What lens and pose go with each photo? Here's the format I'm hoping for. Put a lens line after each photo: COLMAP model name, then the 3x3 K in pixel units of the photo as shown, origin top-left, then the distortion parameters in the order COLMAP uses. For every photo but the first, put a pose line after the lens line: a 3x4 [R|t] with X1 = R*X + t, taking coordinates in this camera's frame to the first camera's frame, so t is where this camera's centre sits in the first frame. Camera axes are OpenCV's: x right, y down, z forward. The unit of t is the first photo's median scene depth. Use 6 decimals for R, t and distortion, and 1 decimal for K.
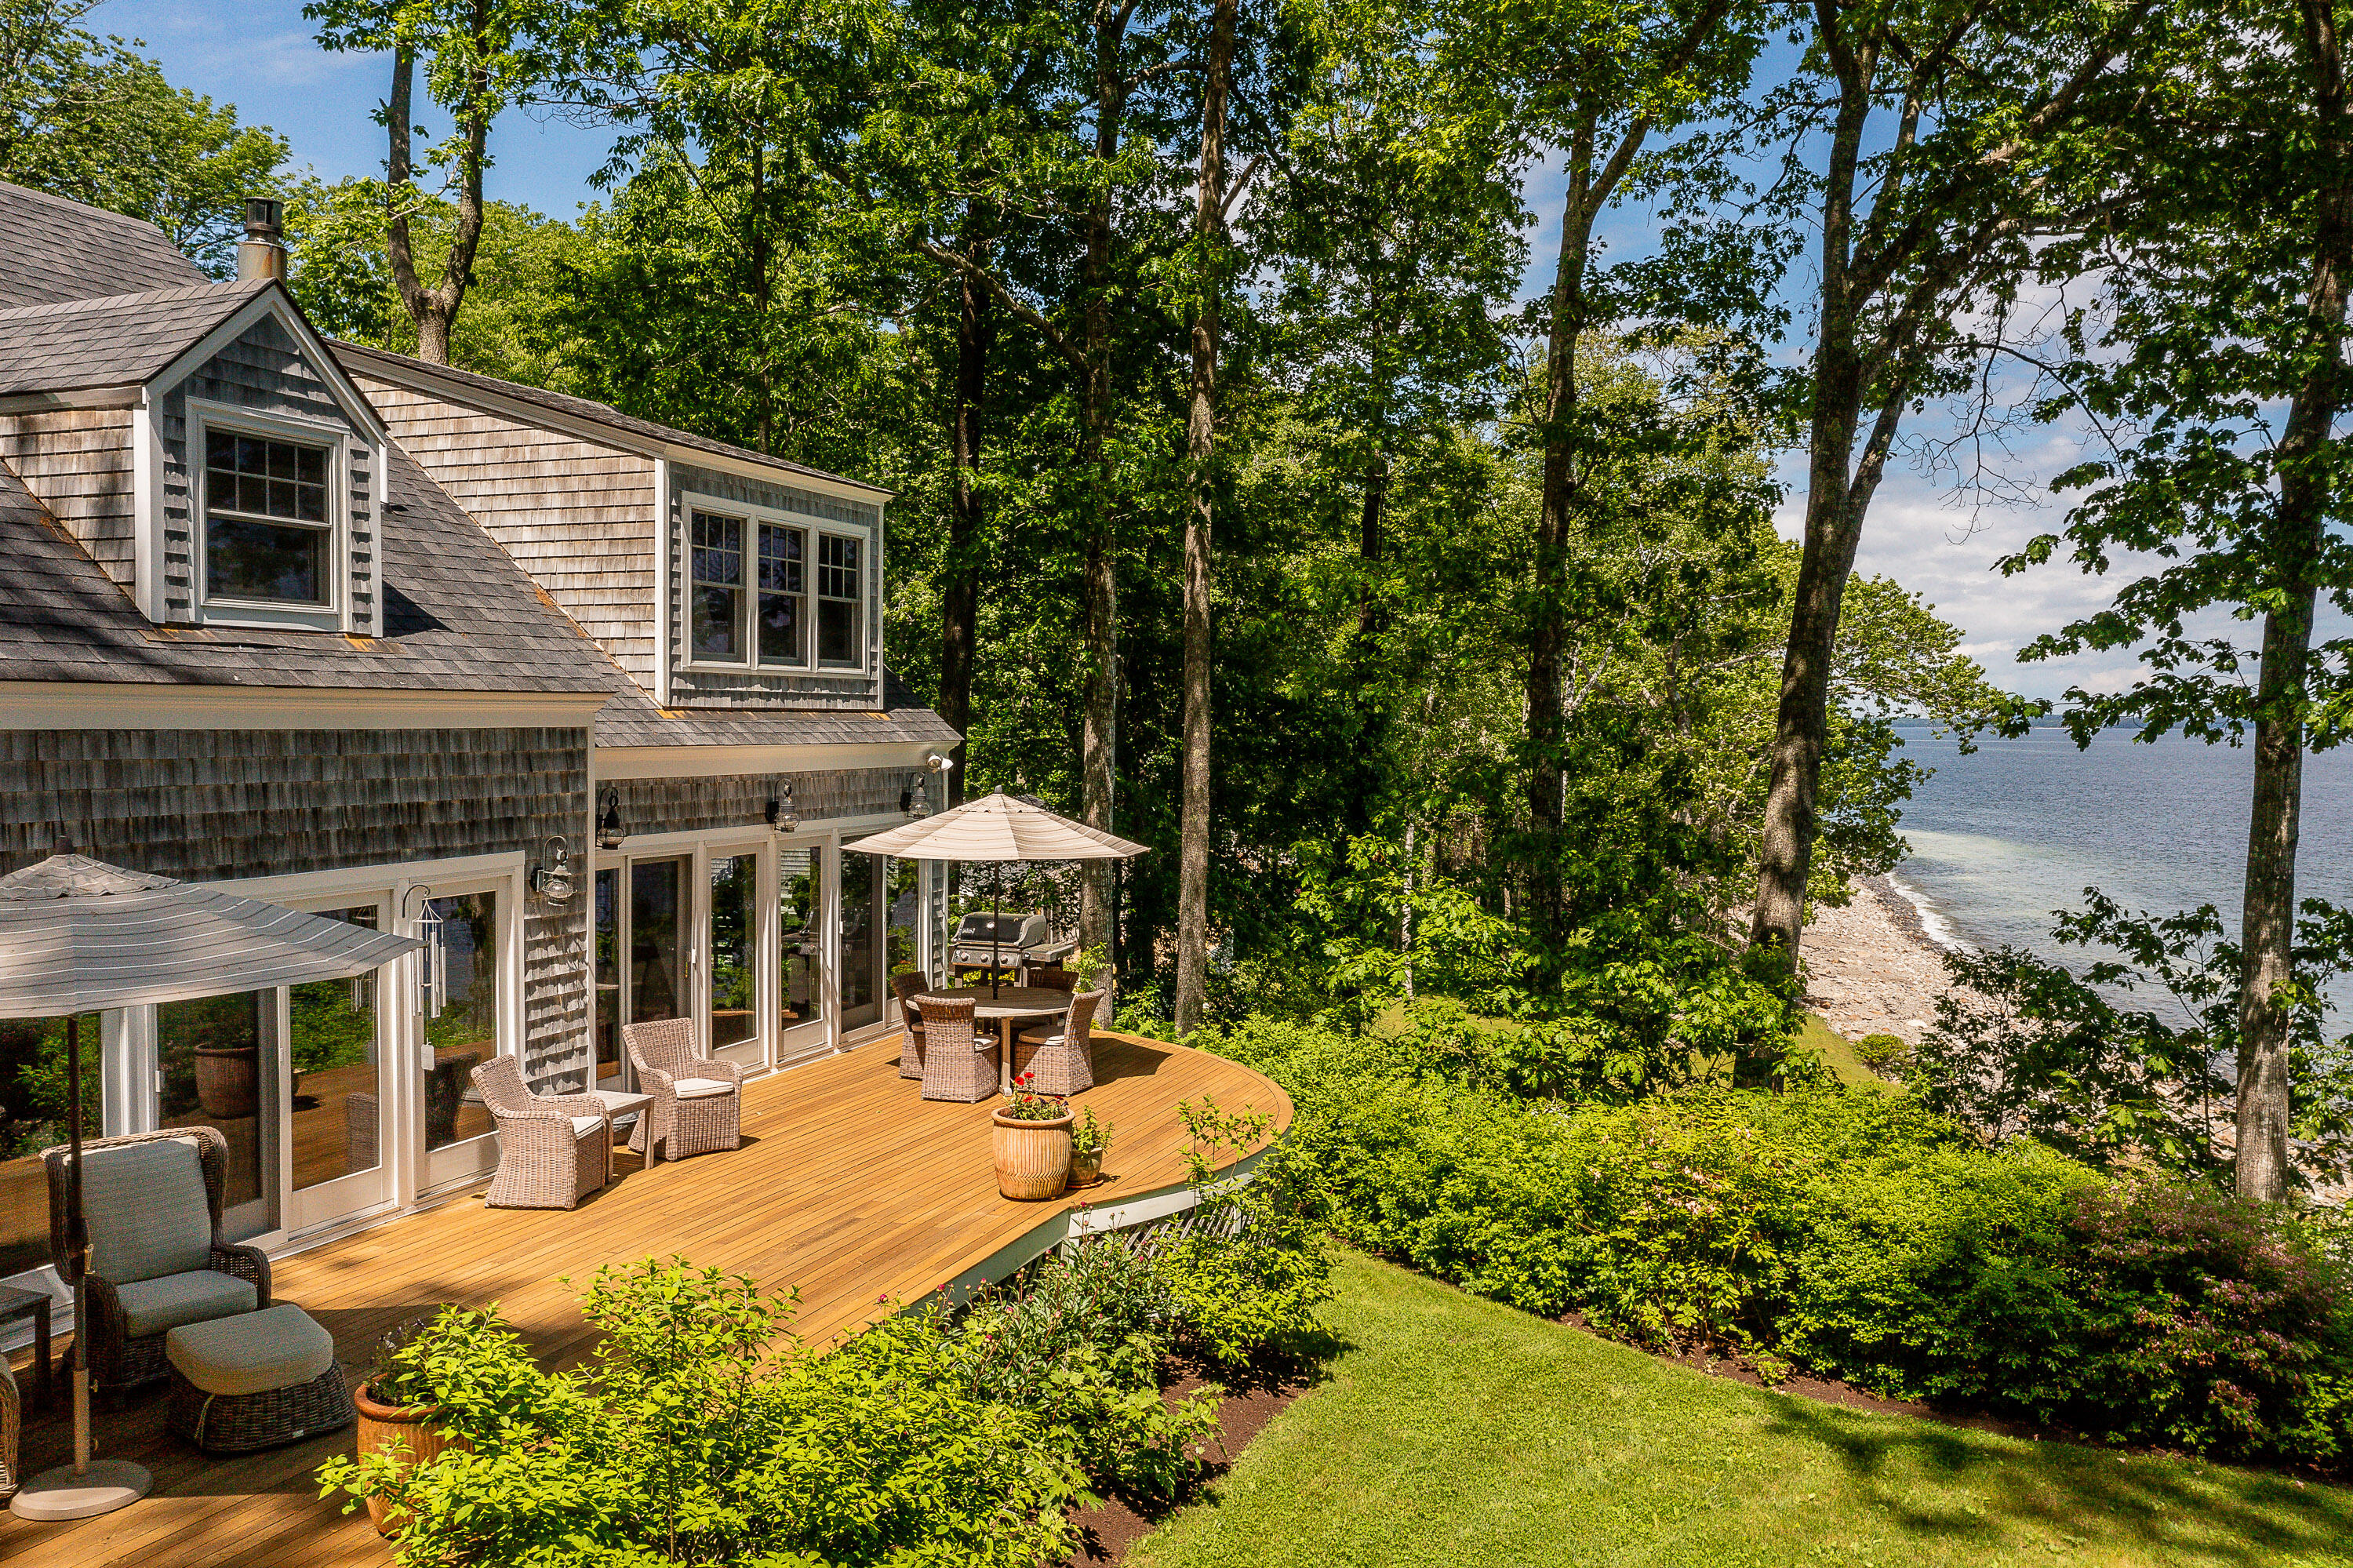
lens RADIAL K [[1888.1, 0, 1249.1], [0, 1888.1, 744.2], [0, 0, 1]] dist [-0.005407, -0.009002]
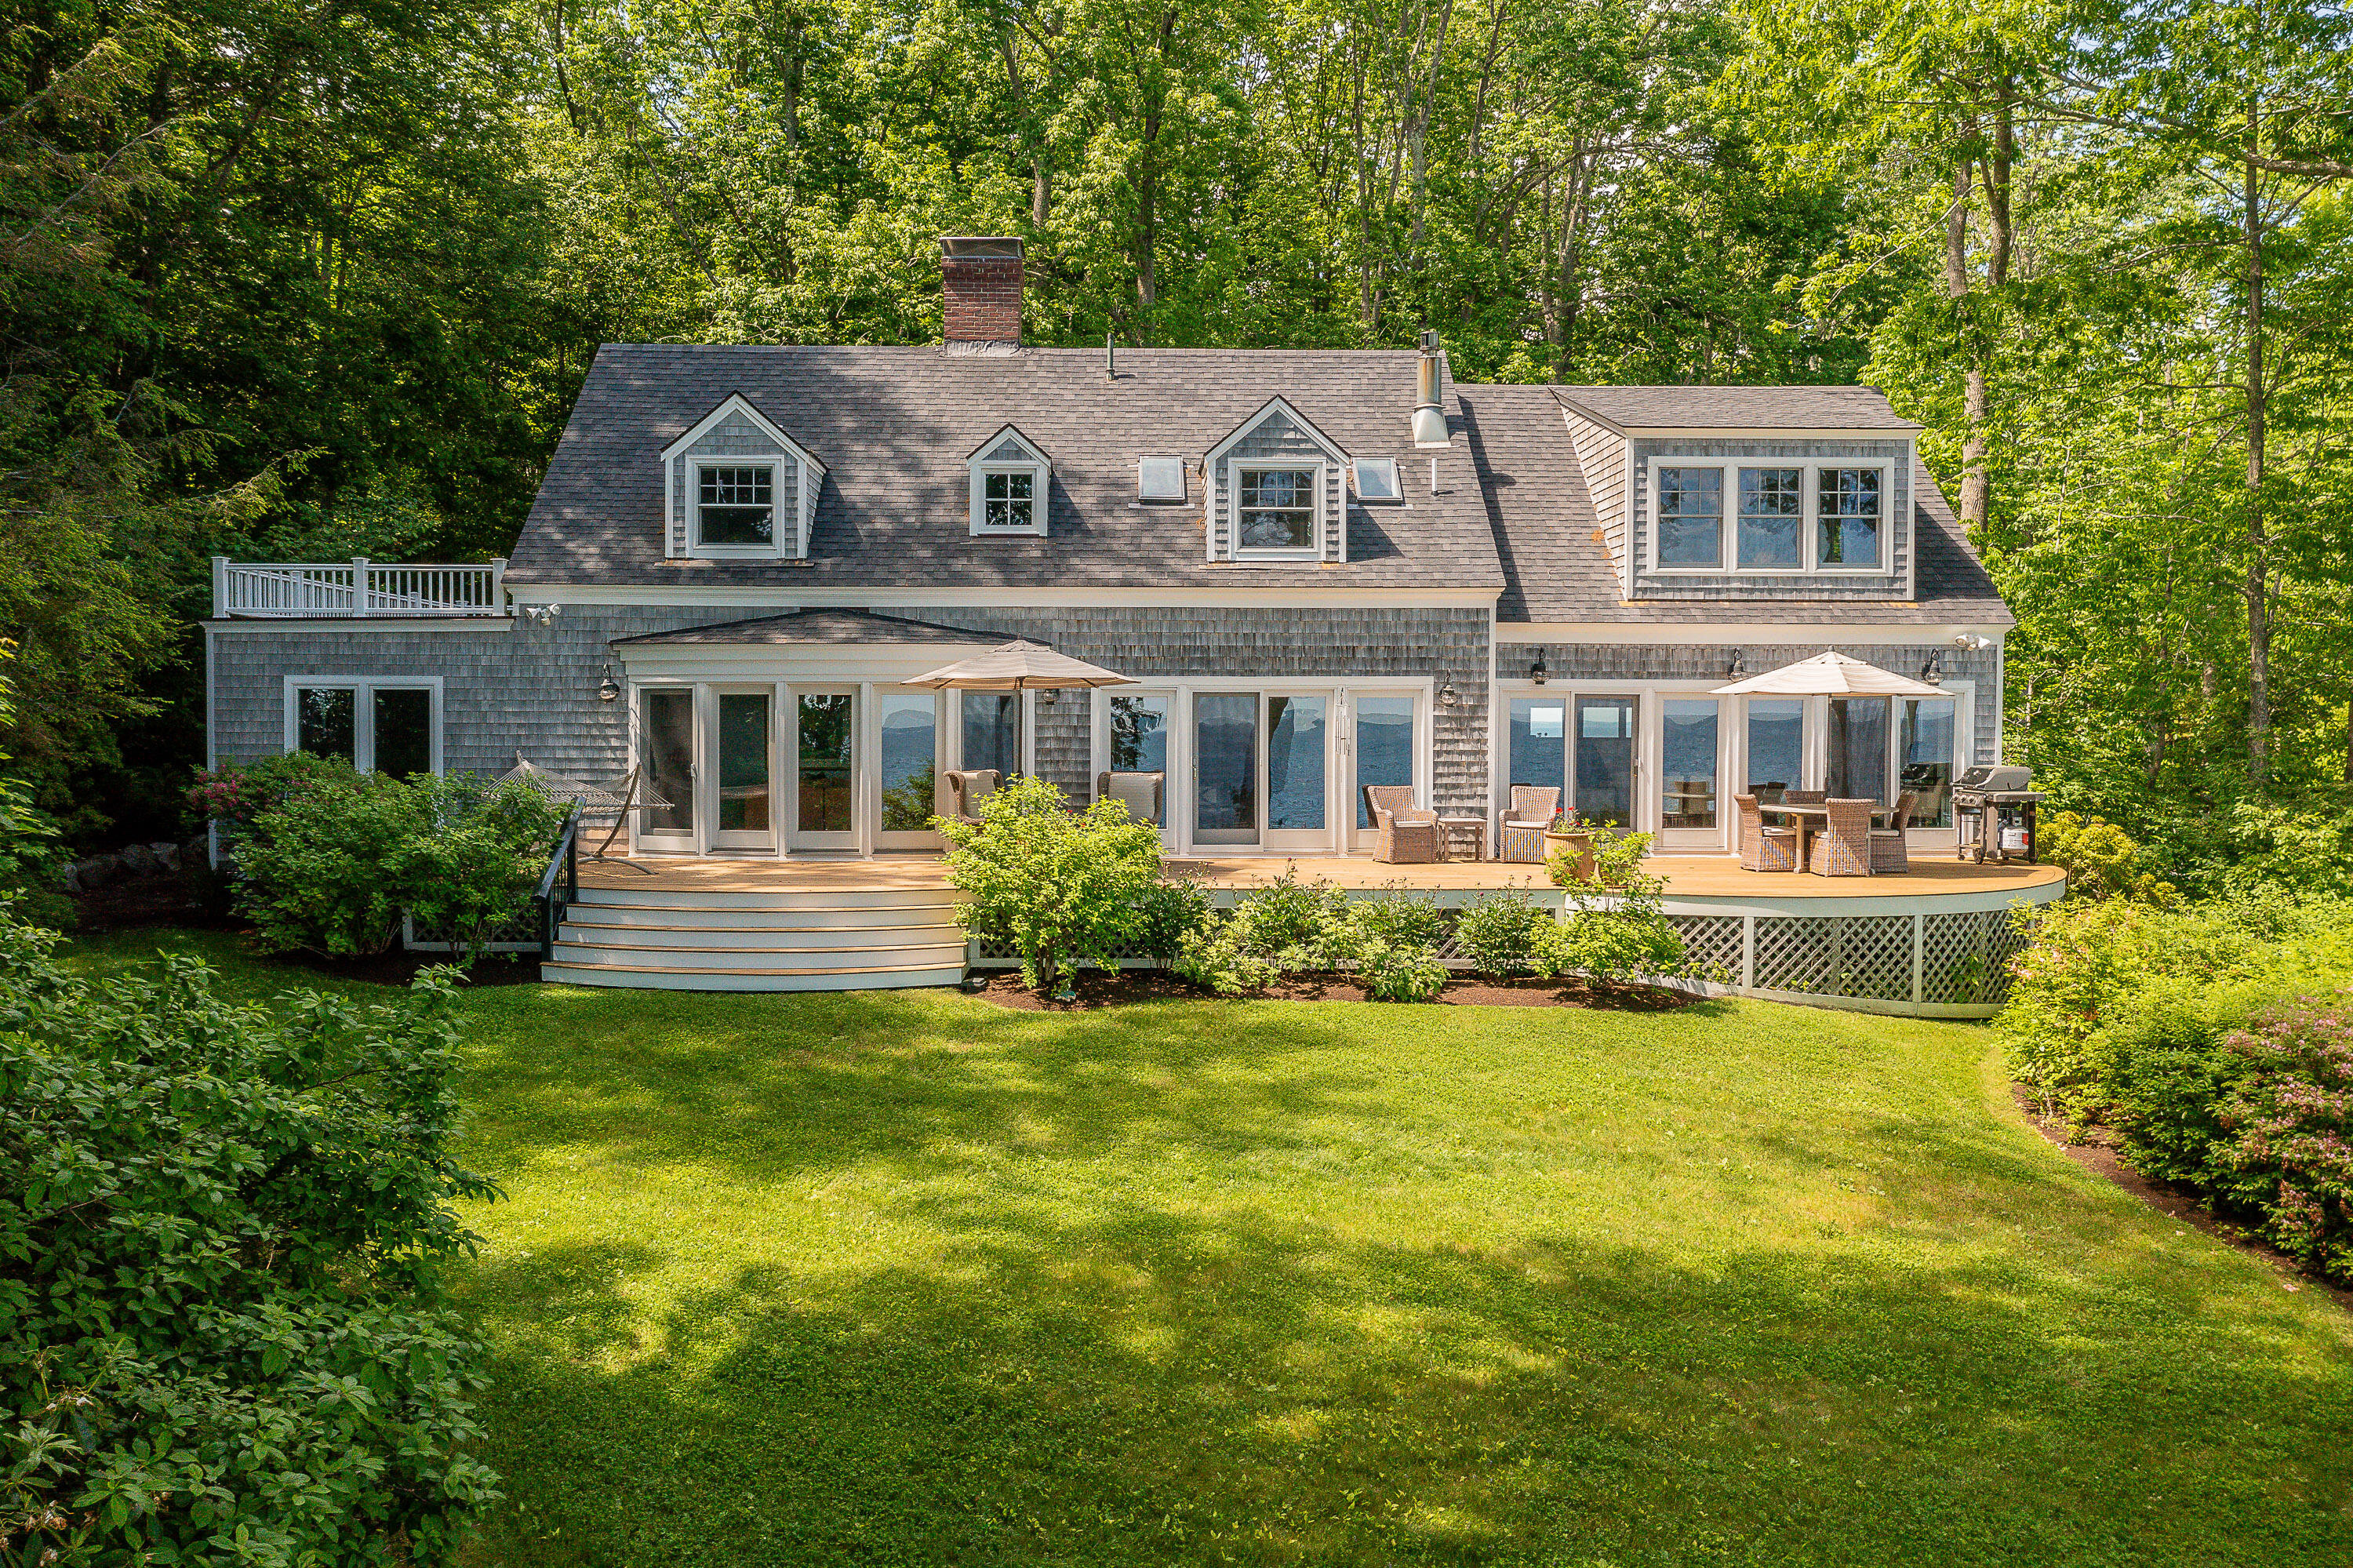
lens RADIAL K [[1888.1, 0, 1153.4], [0, 1888.1, 782.8], [0, 0, 1]] dist [-0.005407, -0.009002]
pose [[0.318125, 0.013664, -0.947950, 0.950122], [-0.011789, 0.999876, 0.010456, 0.109315], [0.947975, 0.007849, 0.318247, 0.135972]]
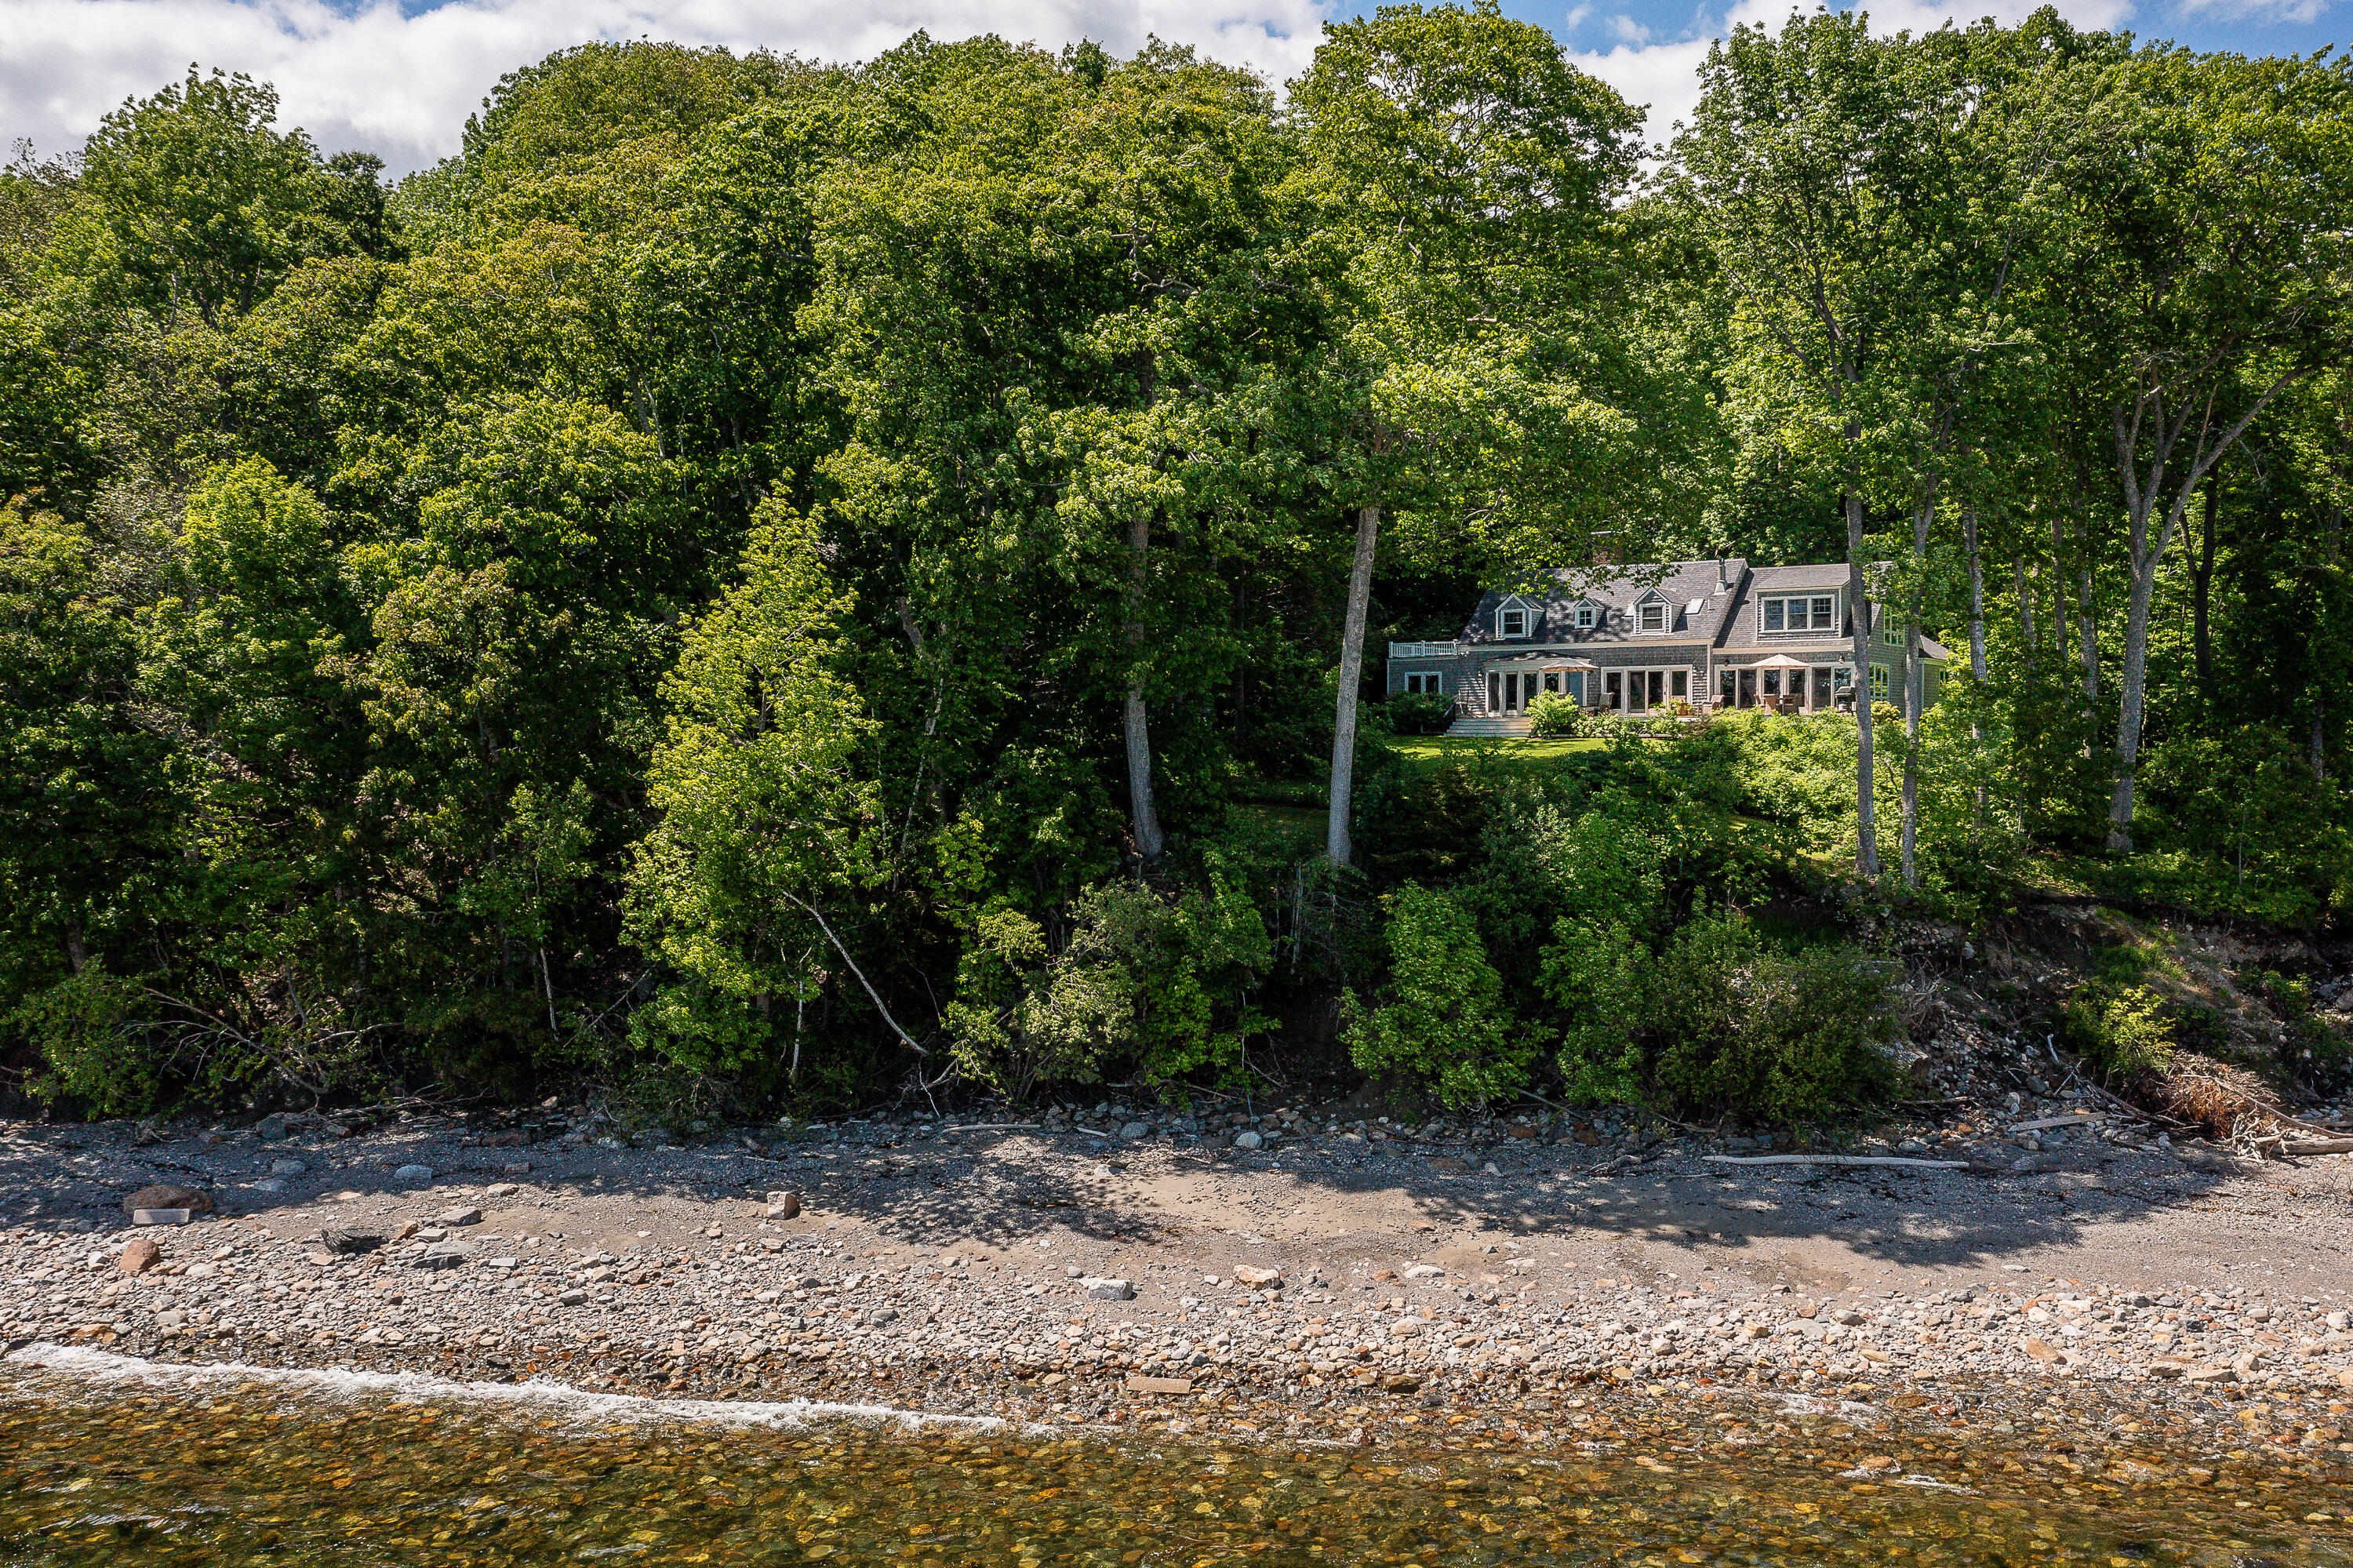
lens RADIAL K [[1966.3, 0, 1243.7], [0, 1966.3, 801.3], [0, 0, 1]] dist [-0.012077, 0.006177]
pose [[-0.262292, 0.008991, -0.964947, 4.877659], [-0.018305, 0.999730, 0.014291, 0.343730], [0.964815, 0.021411, -0.262057, 0.989327]]
